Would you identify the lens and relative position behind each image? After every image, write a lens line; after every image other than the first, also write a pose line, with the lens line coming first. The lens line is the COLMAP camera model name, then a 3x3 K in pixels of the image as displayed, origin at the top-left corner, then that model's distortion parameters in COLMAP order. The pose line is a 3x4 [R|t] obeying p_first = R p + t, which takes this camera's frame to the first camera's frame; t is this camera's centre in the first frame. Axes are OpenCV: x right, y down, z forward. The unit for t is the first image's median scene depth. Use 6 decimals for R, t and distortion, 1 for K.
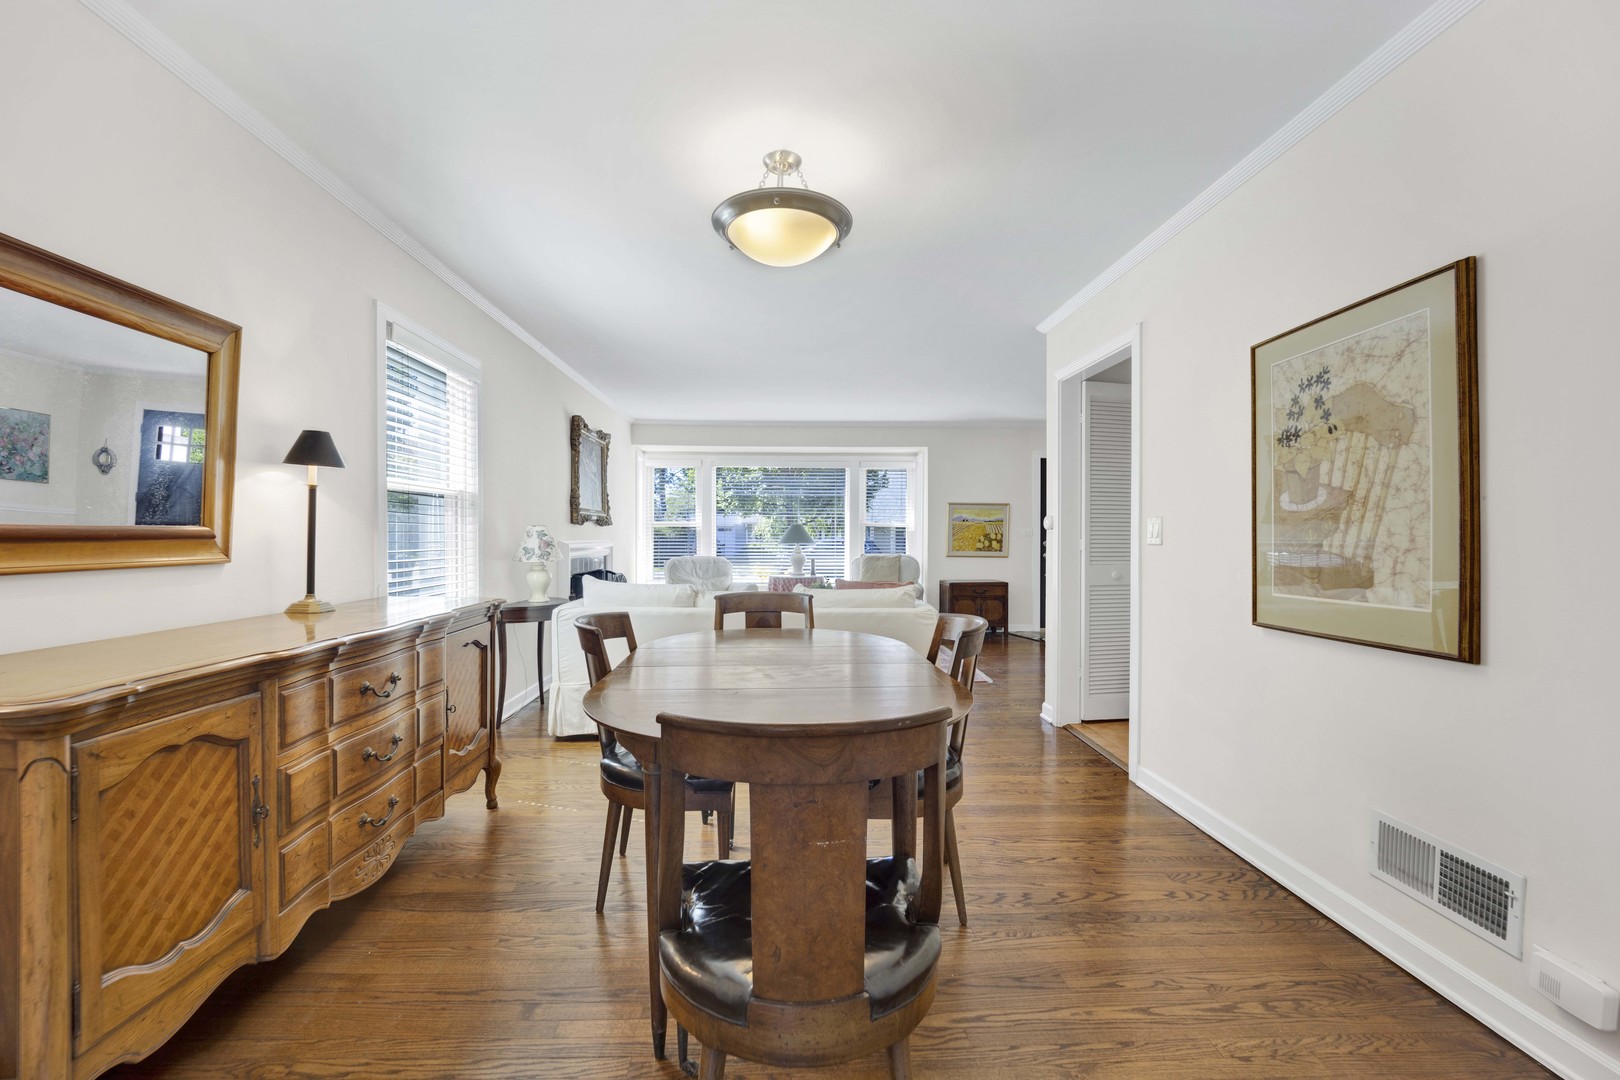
lens RADIAL K [[665.2, 0, 807.3], [0, 665.2, 540.1], [0, 0, 1]] dist [-0.000543, -0.000013]
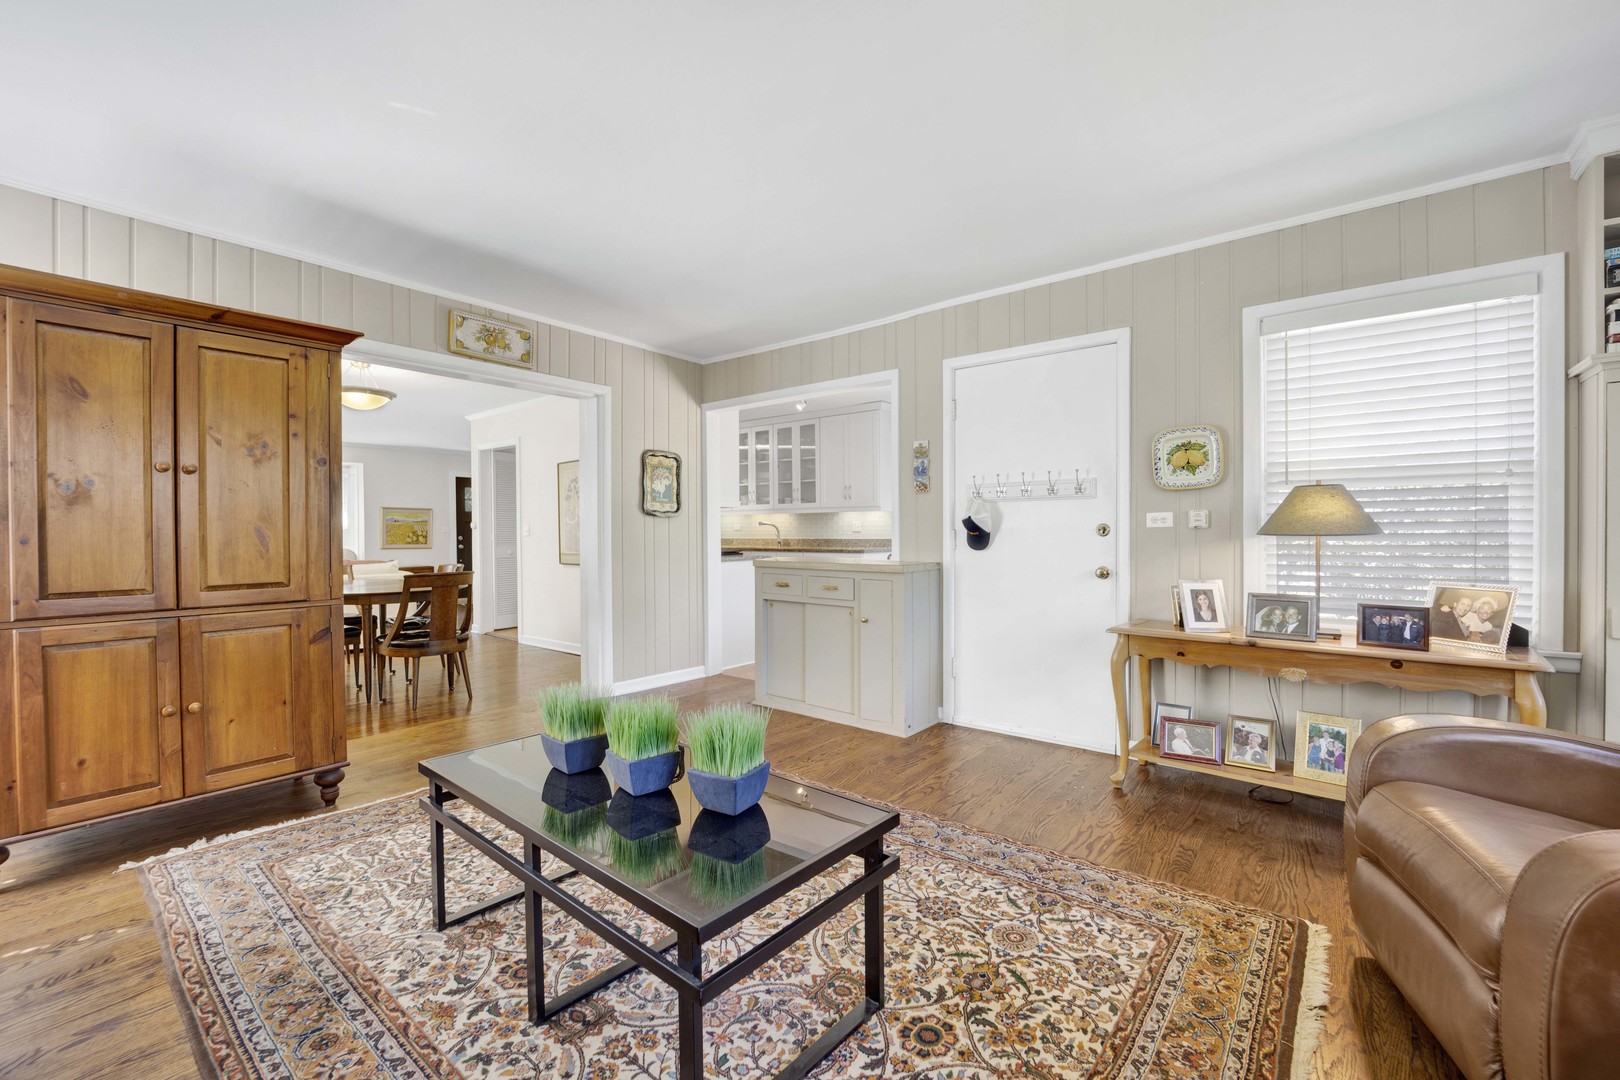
lens RADIAL K [[665.2, 0, 803.2], [0, 665.2, 539.3], [0, 0, 1]] dist [-0.000543, -0.000013]
pose [[0.660260, -0.015294, 0.750882, -0.429667], [0.011640, 0.999881, 0.010130, 0.004561], [-0.750947, 0.002052, 0.660359, -0.927577]]
